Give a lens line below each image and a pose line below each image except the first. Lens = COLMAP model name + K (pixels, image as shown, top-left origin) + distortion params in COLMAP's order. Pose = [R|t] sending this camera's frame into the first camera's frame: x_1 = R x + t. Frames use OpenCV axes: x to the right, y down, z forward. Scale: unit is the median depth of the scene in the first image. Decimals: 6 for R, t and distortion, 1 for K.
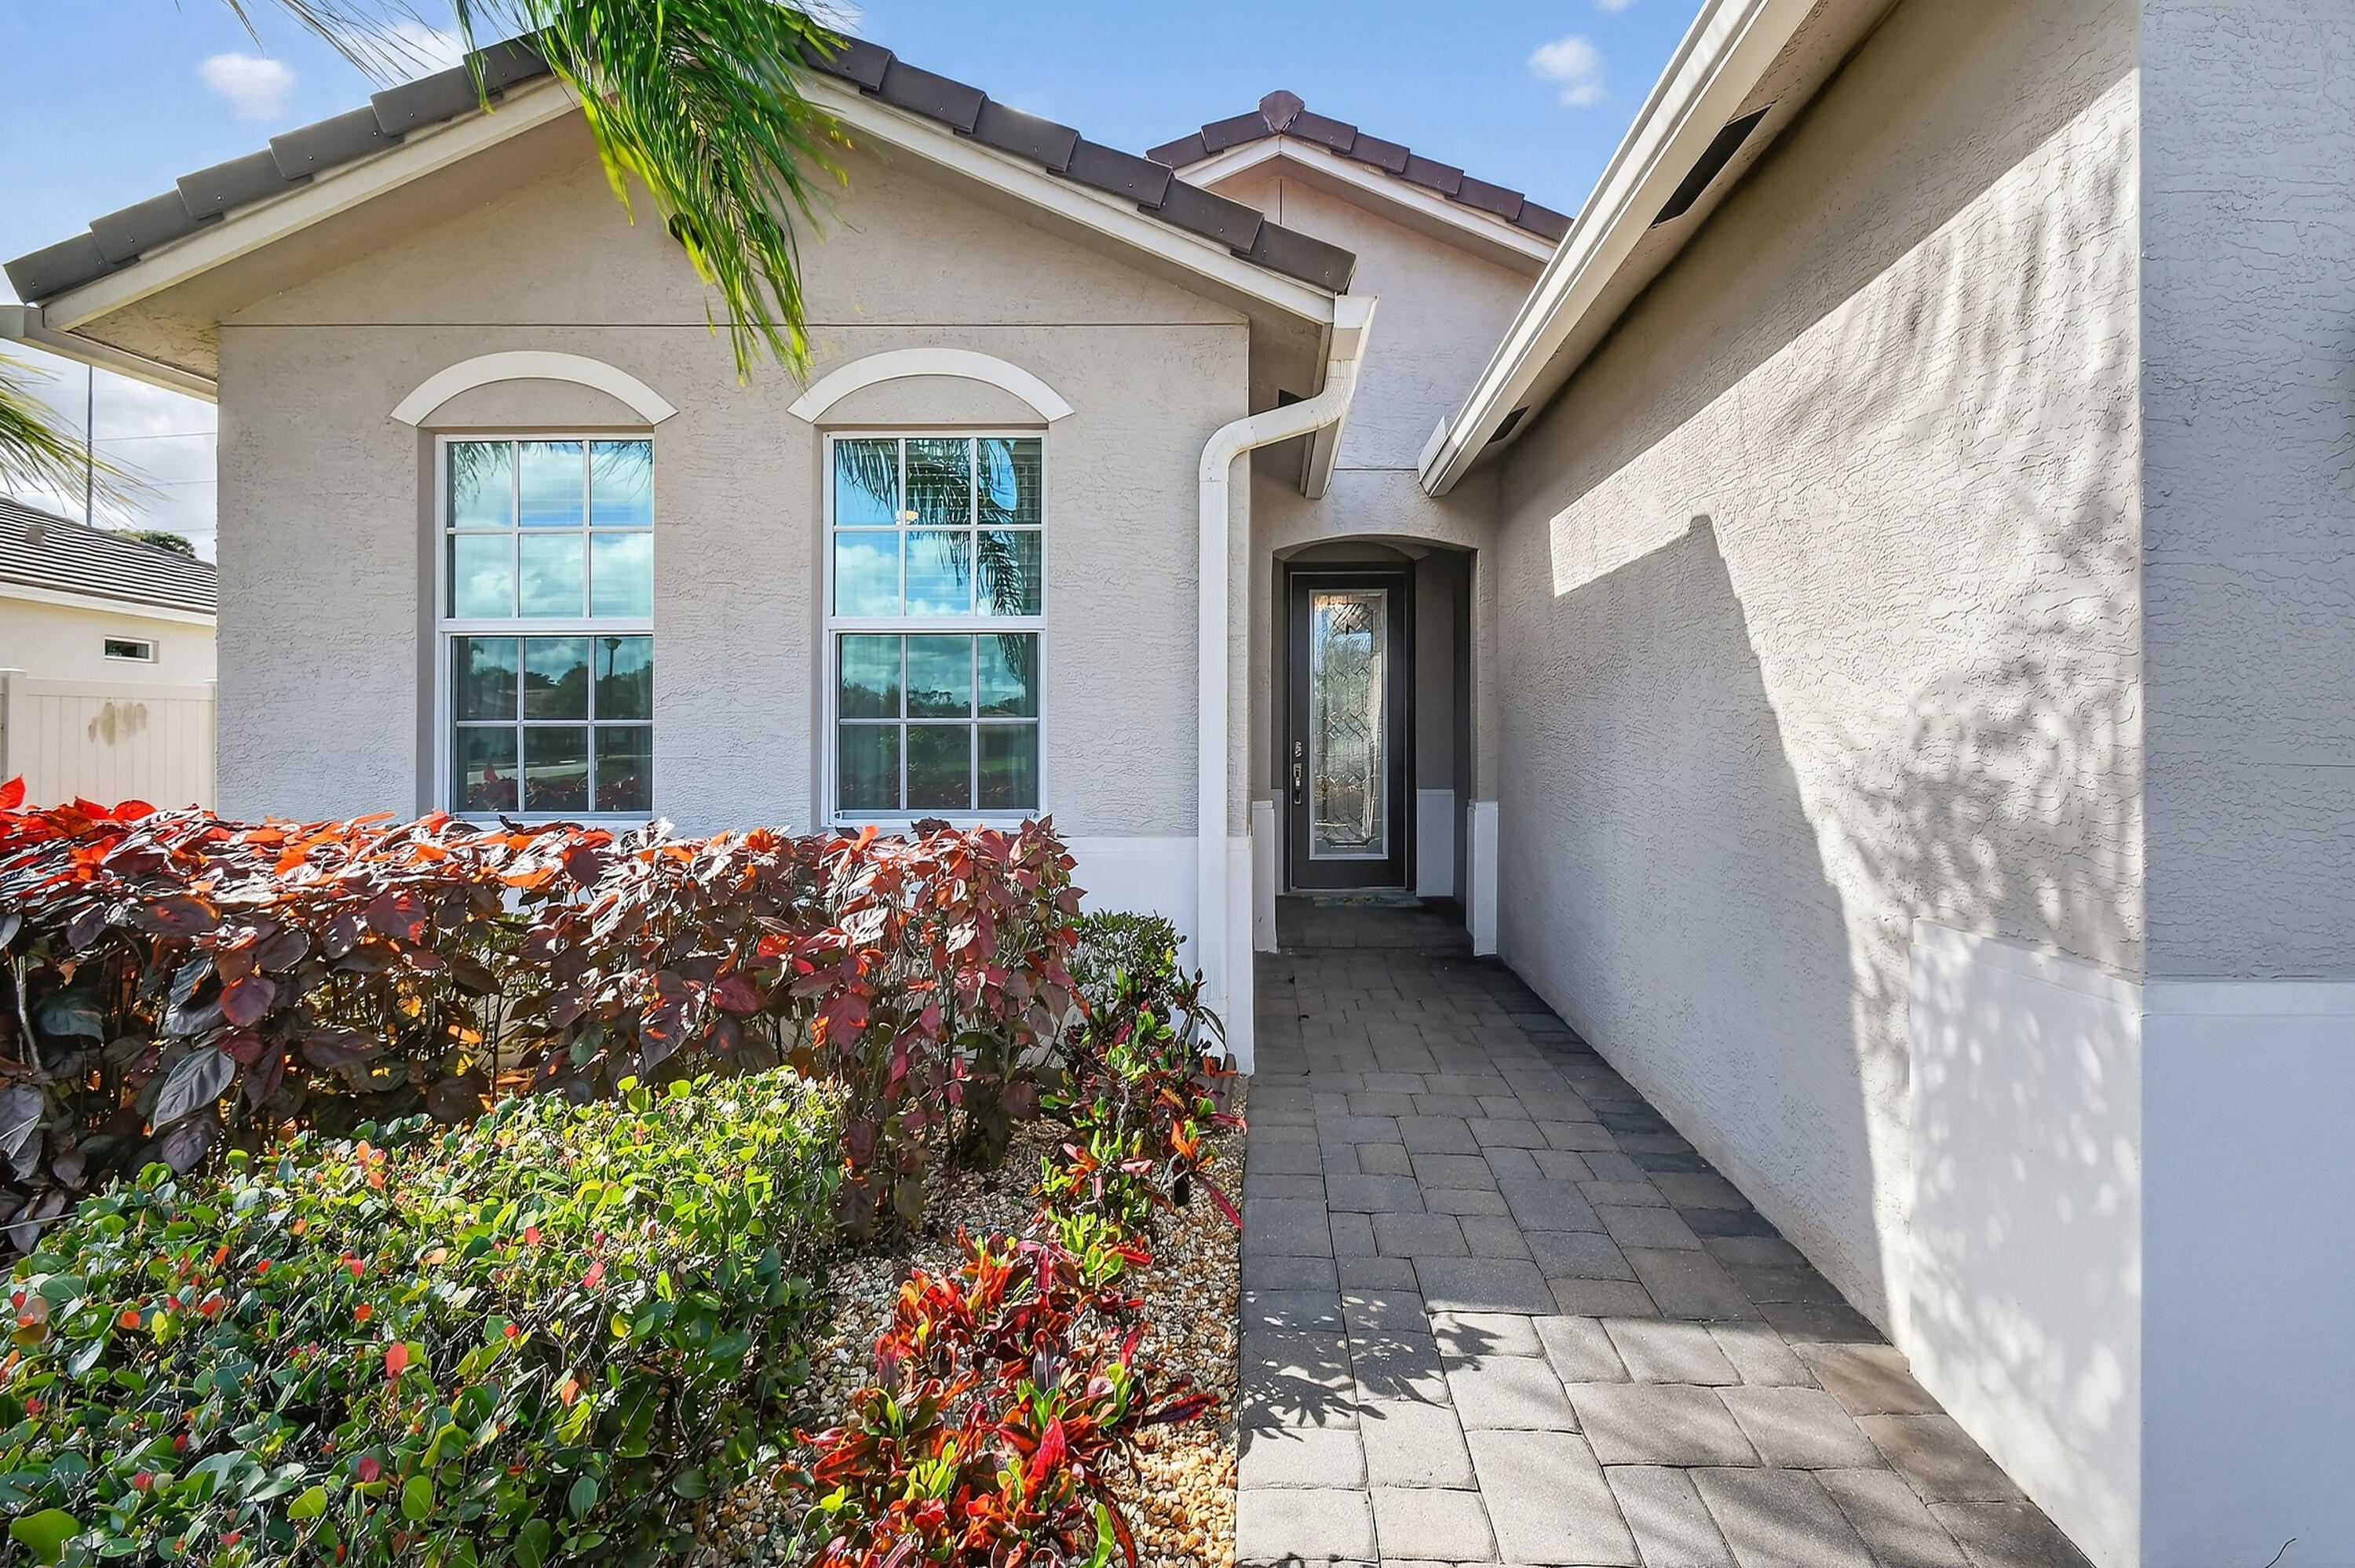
lens RADIAL K [[1058.0, 0, 1179.3], [0, 1058.0, 730.2], [0, 0, 1]] dist [0.001949, 0.000842]
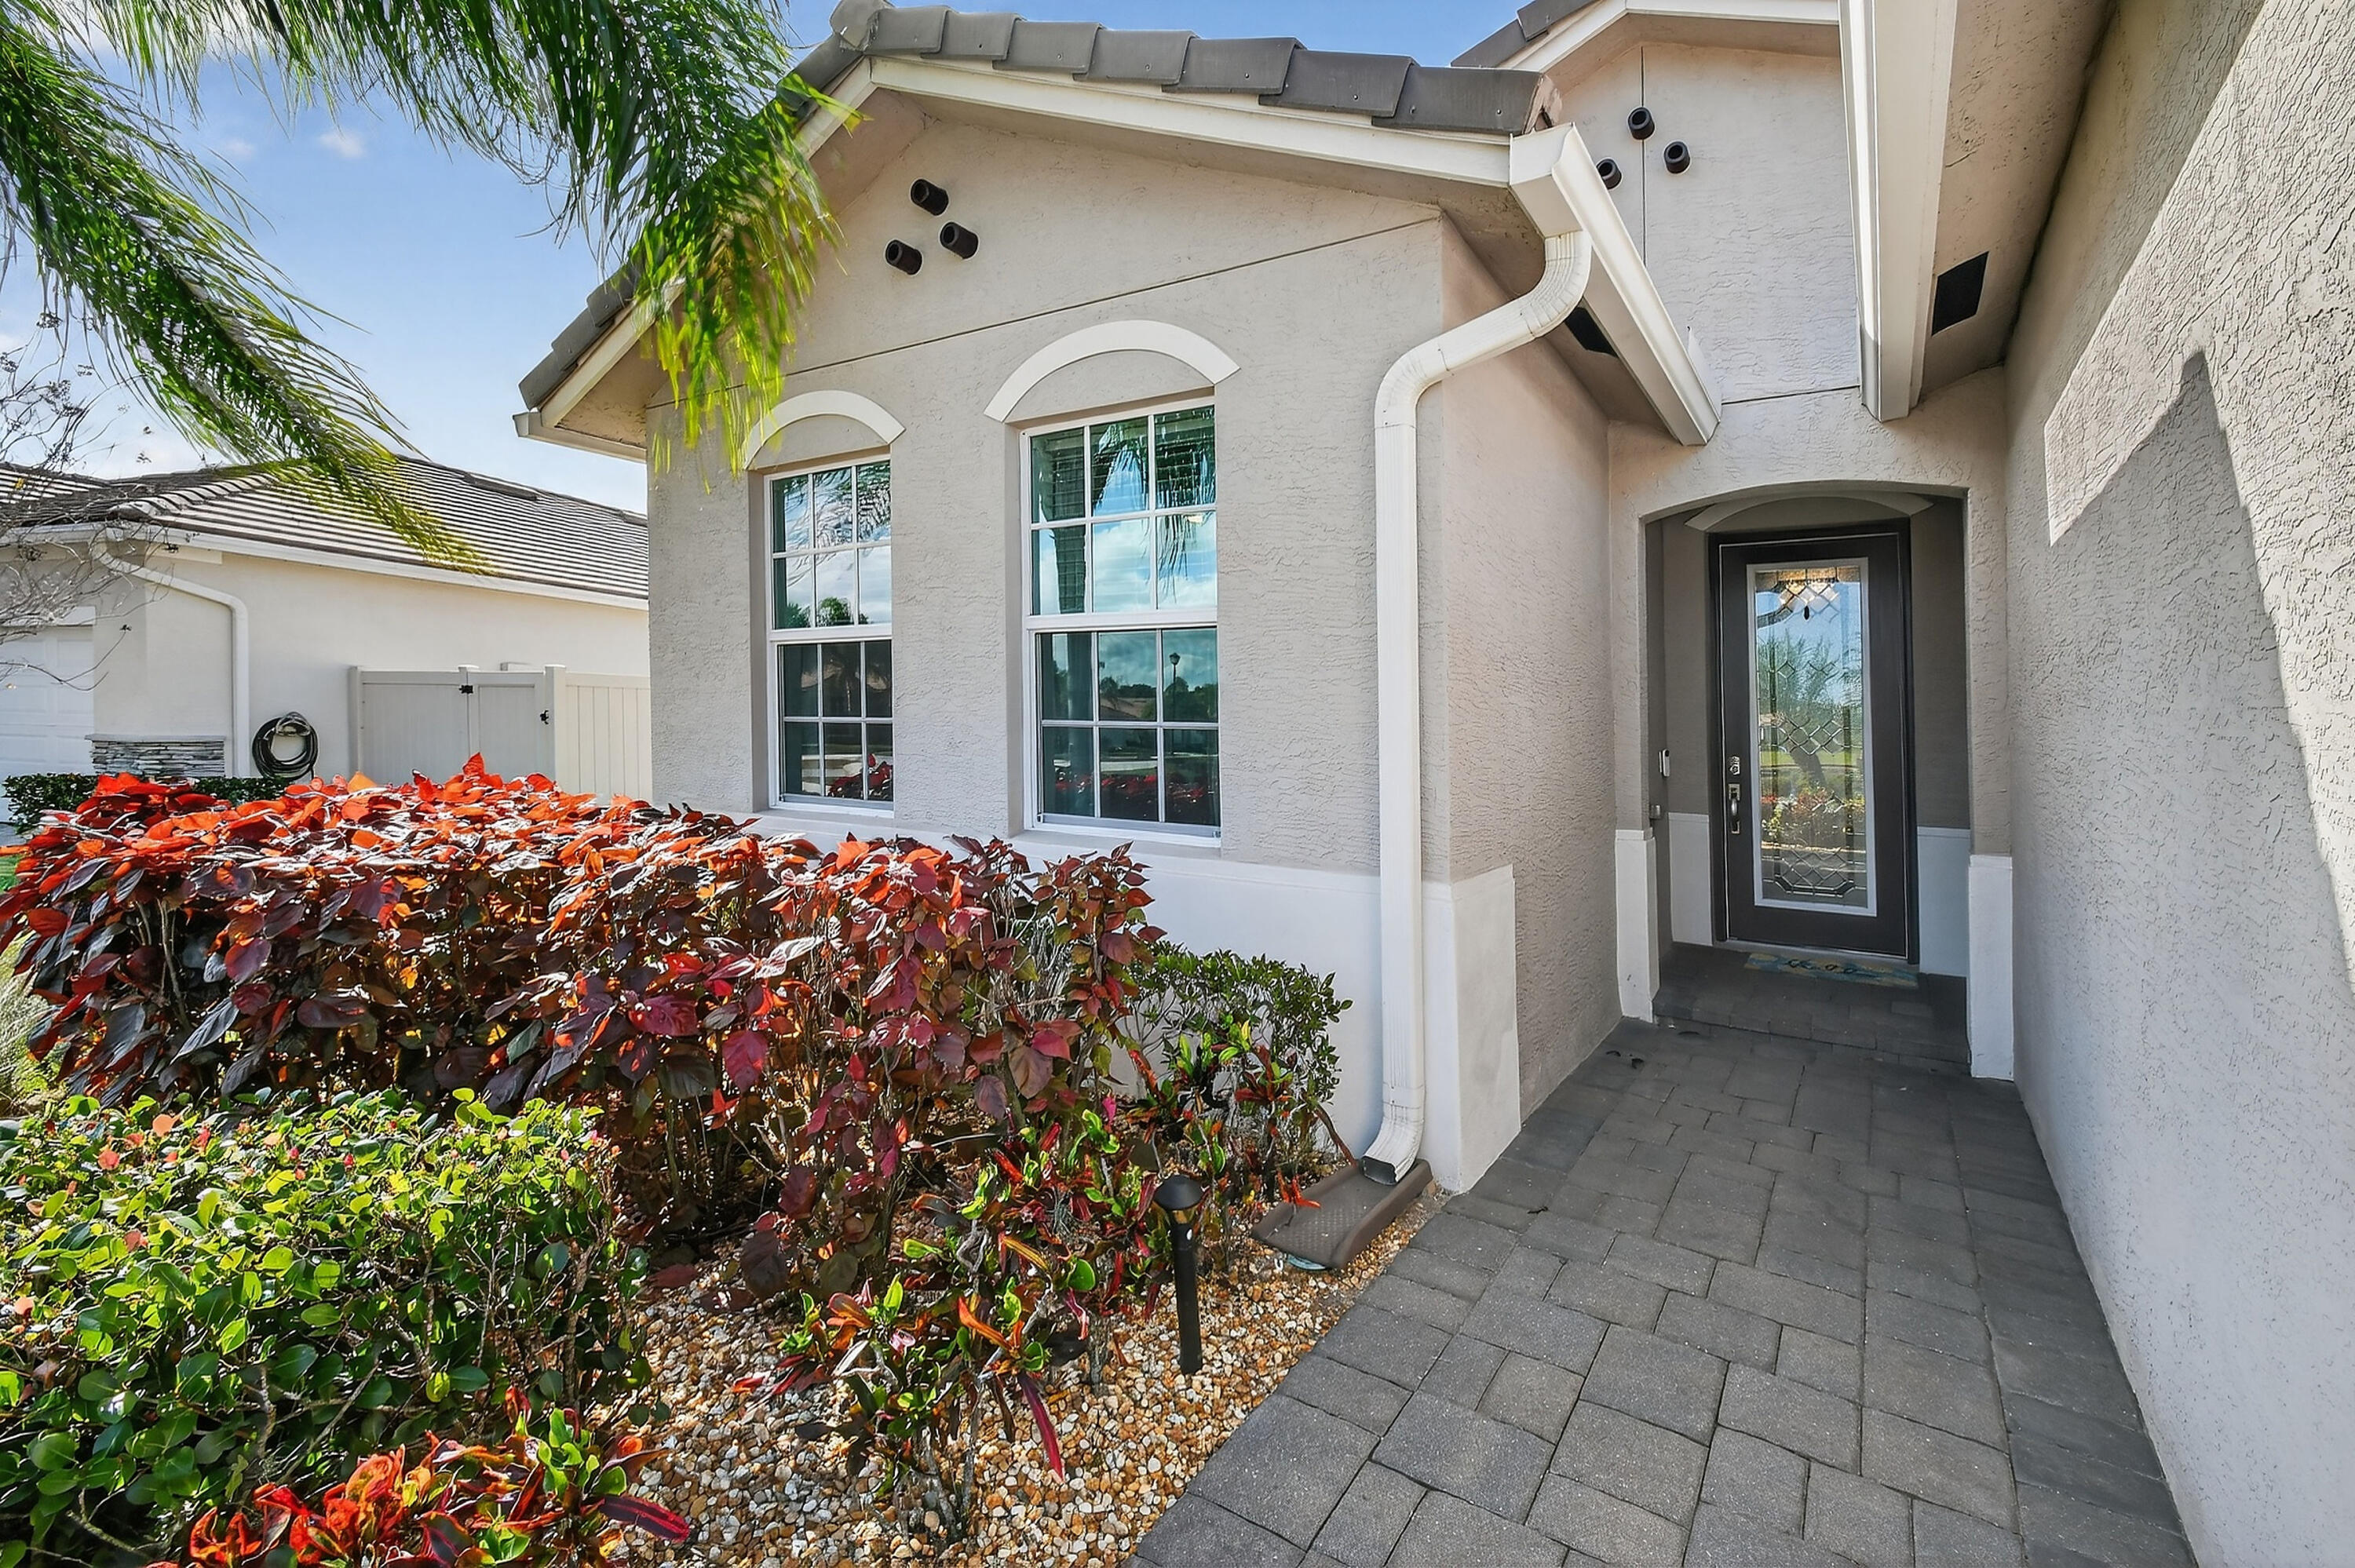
lens RADIAL K [[994.3, 0, 1173.8], [0, 994.3, 711.9], [0, 0, 1]] dist [0.007548, -0.000056]
pose [[0.859546, 0.013016, -0.510892, 0.261333], [-0.020856, 0.999736, -0.009619, -0.012215], [0.510632, 0.018923, 0.859591, 0.272209]]
